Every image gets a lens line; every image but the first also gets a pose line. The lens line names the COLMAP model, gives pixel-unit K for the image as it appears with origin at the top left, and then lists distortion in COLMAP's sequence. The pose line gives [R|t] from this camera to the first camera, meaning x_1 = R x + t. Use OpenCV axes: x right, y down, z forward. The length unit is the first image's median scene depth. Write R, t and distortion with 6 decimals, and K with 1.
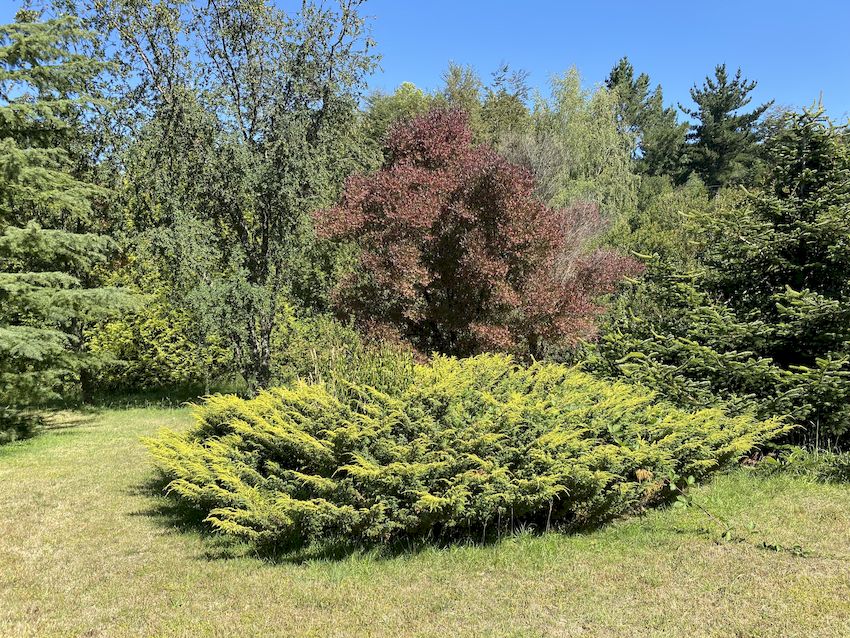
lens RADIAL K [[648.0, 0, 425.1], [0, 648.0, 319.4], [0, 0, 1]] dist [0.030821, -0.026520]
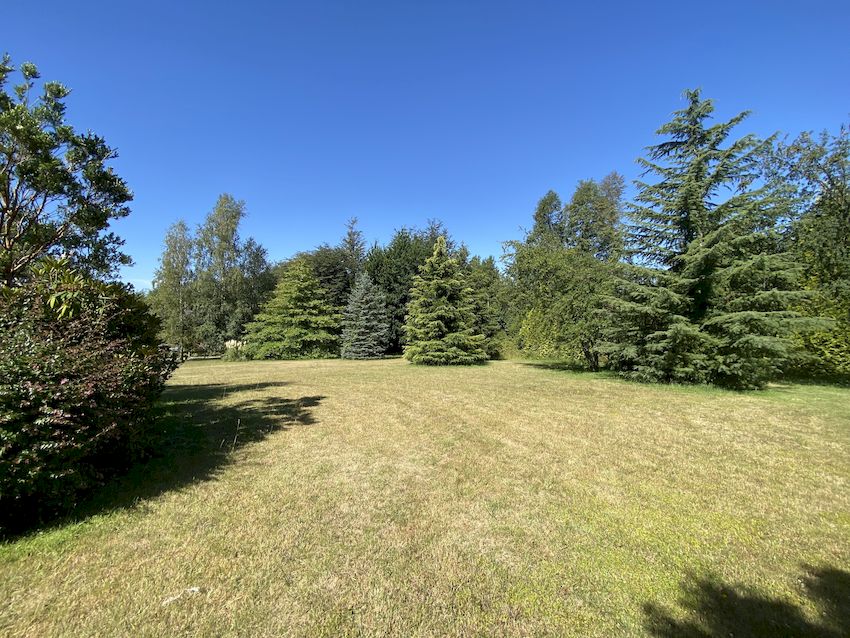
lens RADIAL K [[342.0, 0, 424.3], [0, 342.0, 316.6], [0, 0, 1]] dist [0.000194, -0.000081]
pose [[0.359401, -0.050630, -0.931809, 0.020690], [0.002733, 0.998580, -0.053204, 0.001776], [0.933179, 0.016575, 0.359029, -0.216142]]
